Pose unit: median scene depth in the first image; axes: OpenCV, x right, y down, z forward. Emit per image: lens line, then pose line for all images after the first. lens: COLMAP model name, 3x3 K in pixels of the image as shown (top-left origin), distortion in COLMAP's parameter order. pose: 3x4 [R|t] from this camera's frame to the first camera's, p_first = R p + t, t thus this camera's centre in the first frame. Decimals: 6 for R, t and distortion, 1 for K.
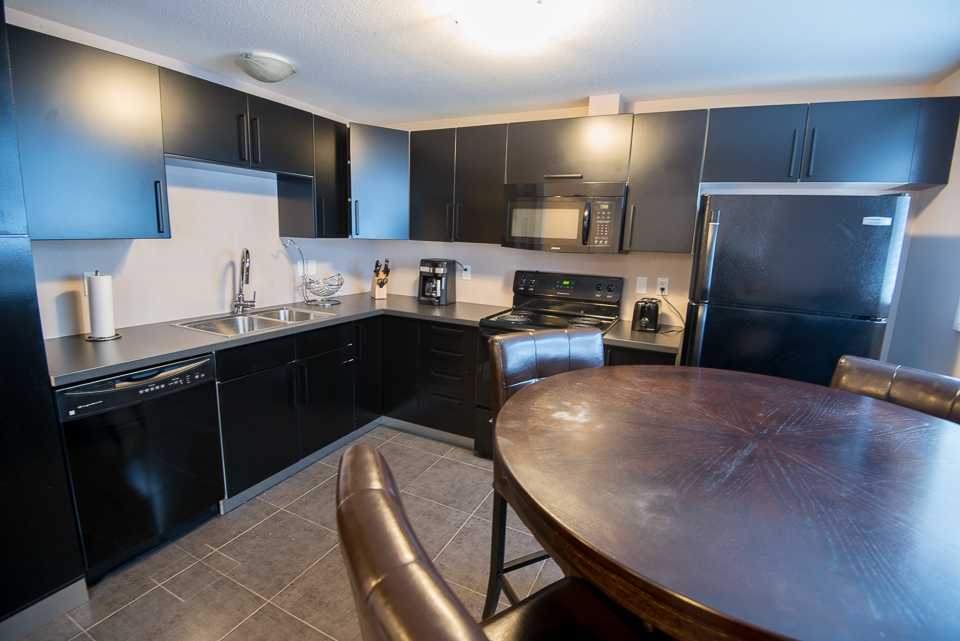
lens RADIAL K [[445.3, 0, 480.0], [0, 445.3, 320.5], [0, 0, 1]] dist [-0.000946, -0.025915]
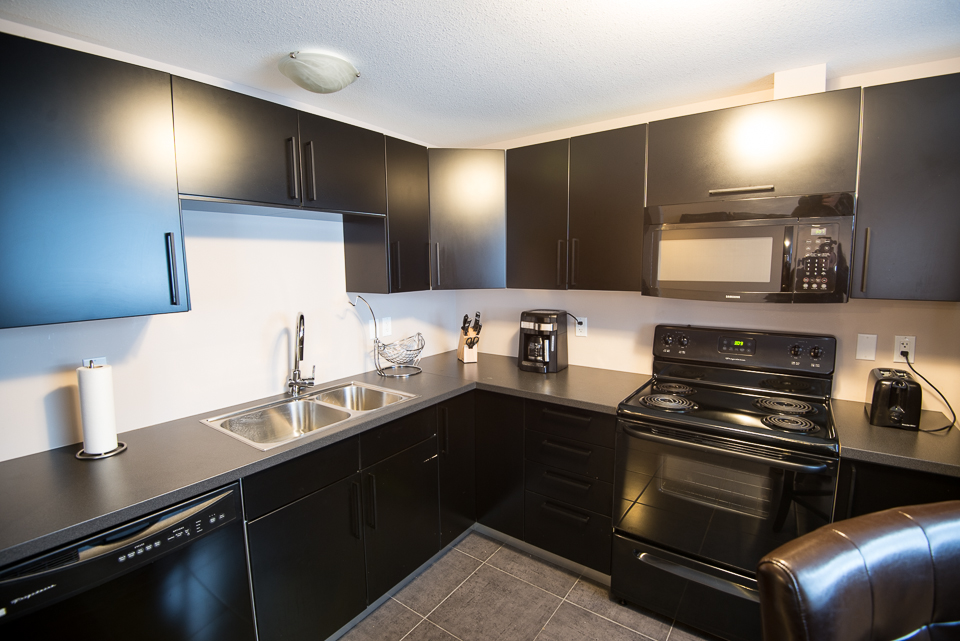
lens RADIAL K [[443.2, 0, 480.0], [0, 443.2, 320.5], [0, 0, 1]] dist [-0.033359, -0.000917]
pose [[0.984582, -0.026634, -0.172883, -0.083422], [0.014764, 0.997467, -0.069586, -0.082259], [0.174299, 0.065961, 0.982481, 0.278140]]
